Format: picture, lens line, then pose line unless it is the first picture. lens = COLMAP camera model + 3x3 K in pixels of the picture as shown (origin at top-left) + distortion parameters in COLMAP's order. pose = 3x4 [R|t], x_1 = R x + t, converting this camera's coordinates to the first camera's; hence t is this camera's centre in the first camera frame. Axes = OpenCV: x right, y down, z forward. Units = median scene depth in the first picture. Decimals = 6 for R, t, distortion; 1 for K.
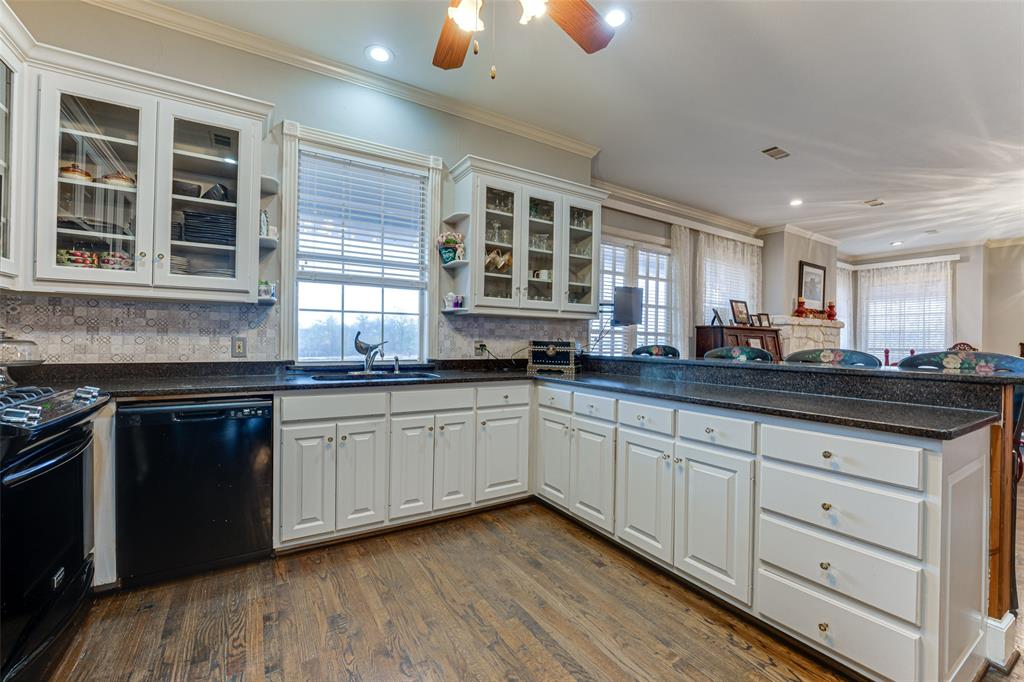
lens RADIAL K [[424.5, 0, 517.9], [0, 424.5, 339.4], [0, 0, 1]] dist [-0.021605, -0.000120]
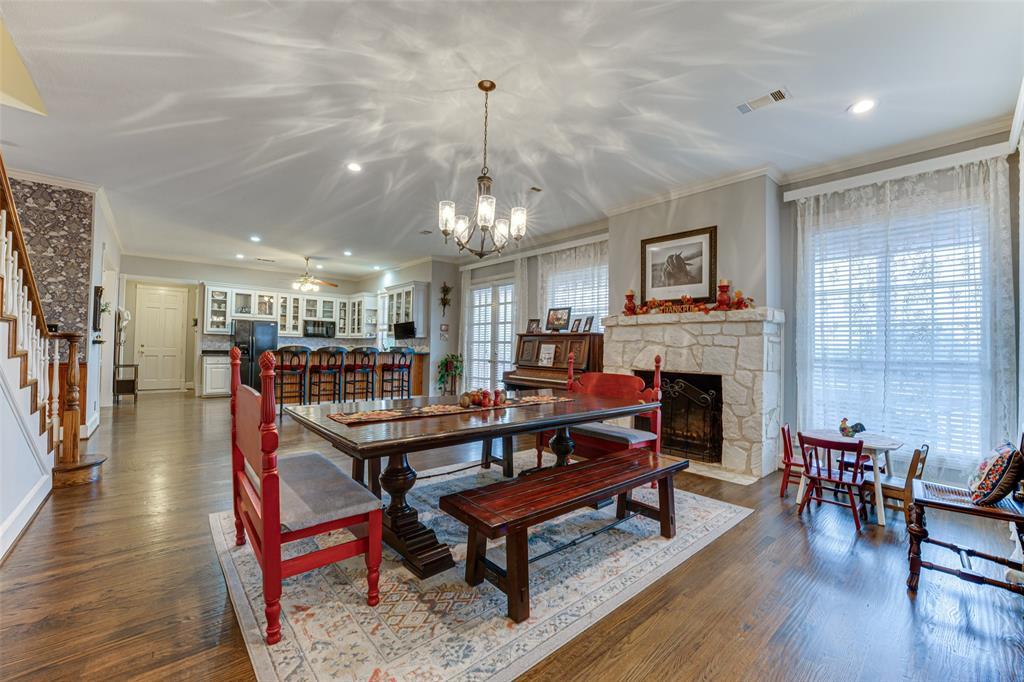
lens RADIAL K [[414.0, 0, 514.0], [0, 414.0, 341.4], [0, 0, 1]] dist [-0.022898, -0.000160]
pose [[0.160951, -0.032588, -0.986424, 2.957761], [-0.017042, 0.999214, -0.035792, 0.057013], [0.986815, 0.022571, 0.160269, 1.418110]]
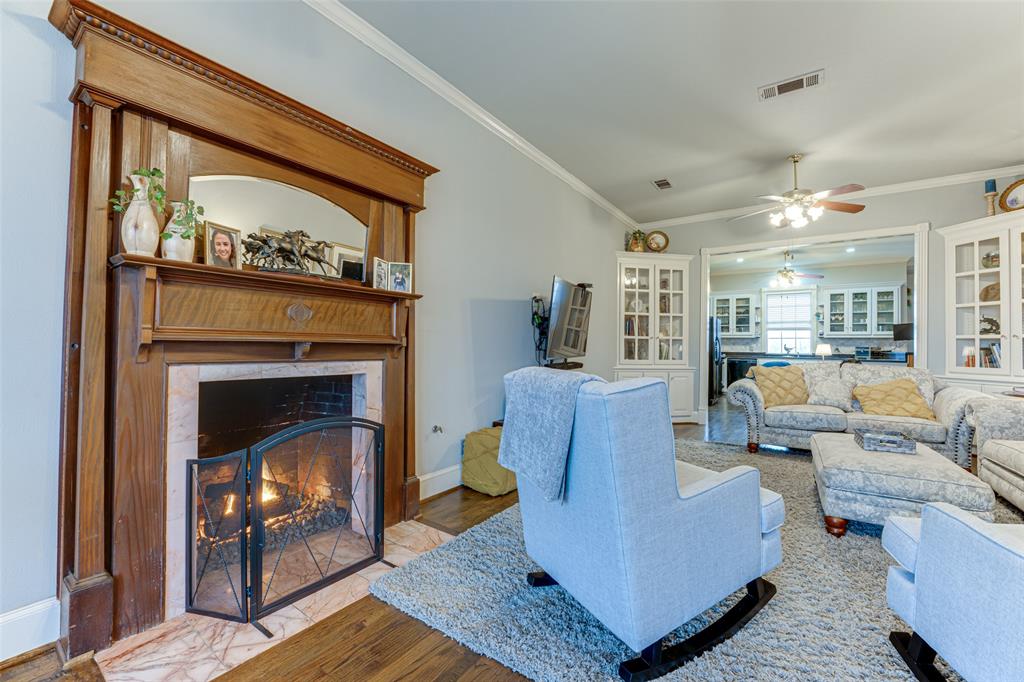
lens RADIAL K [[413.3, 0, 512.0], [0, 413.3, 341.0], [0, 0, 1]] dist [-0.029505, 0.004565]
pose [[0.385495, -0.027036, -0.922314, 1.654334], [-0.010621, 0.999374, -0.033734, 0.081220], [0.922649, 0.022800, 0.384967, -2.093257]]
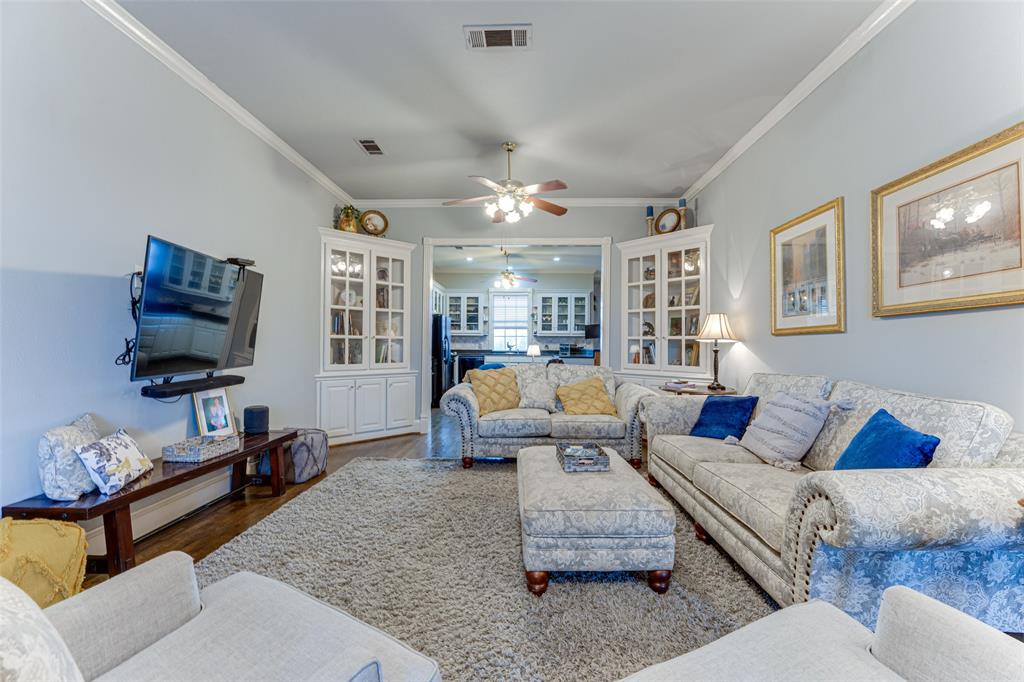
lens RADIAL K [[413.3, 0, 512.0], [0, 413.3, 341.0], [0, 0, 1]] dist [-0.029505, 0.004565]
pose [[0.831339, -0.019001, -0.555441, 1.499762], [0.007241, 0.999701, -0.023361, 0.051733], [0.555719, 0.015399, 0.831227, -1.777765]]
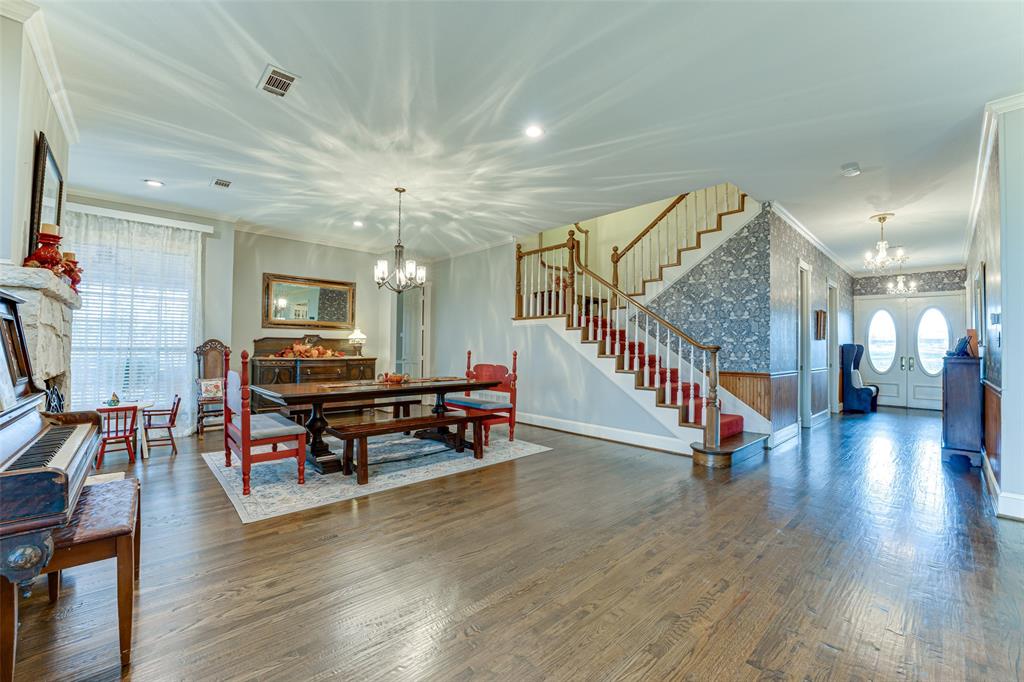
lens RADIAL K [[414.0, 0, 514.0], [0, 414.0, 341.4], [0, 0, 1]] dist [-0.022898, -0.000160]
pose [[-0.187924, -0.004109, 0.982175, 0.459002], [-0.011280, 0.999934, 0.002025, 0.010228], [-0.982119, -0.010698, -0.187958, 1.358143]]
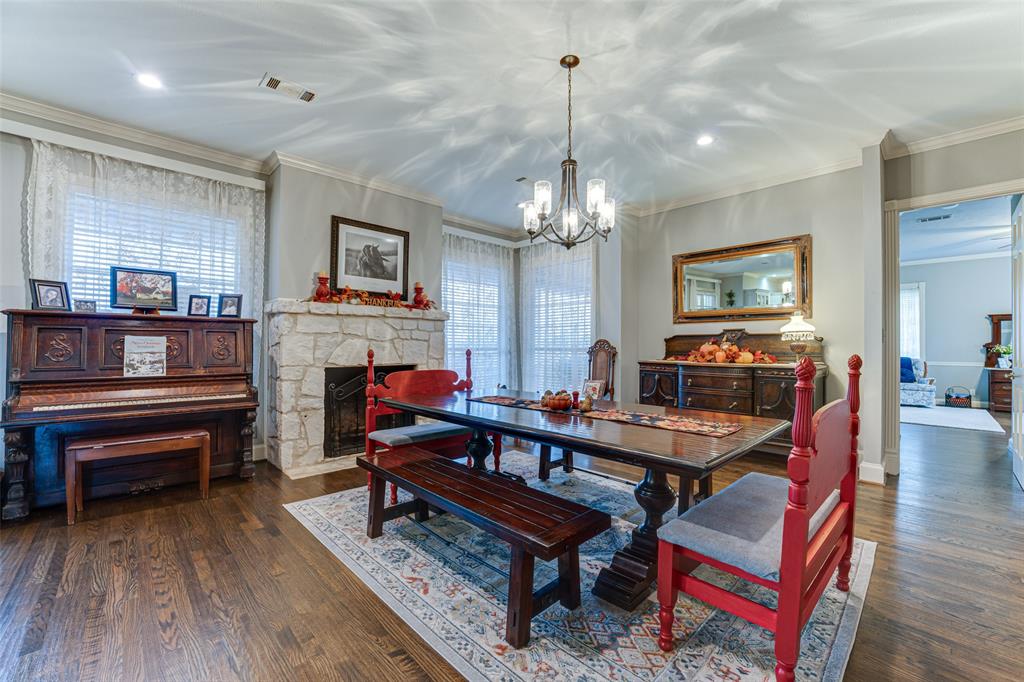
lens RADIAL K [[414.0, 0, 514.0], [0, 414.0, 341.4], [0, 0, 1]] dist [-0.022898, -0.000160]
pose [[0.978186, -0.013522, 0.207290, 1.759004], [0.014958, 0.999874, -0.005361, 0.032319], [-0.207191, 0.008345, 0.978265, 0.691825]]
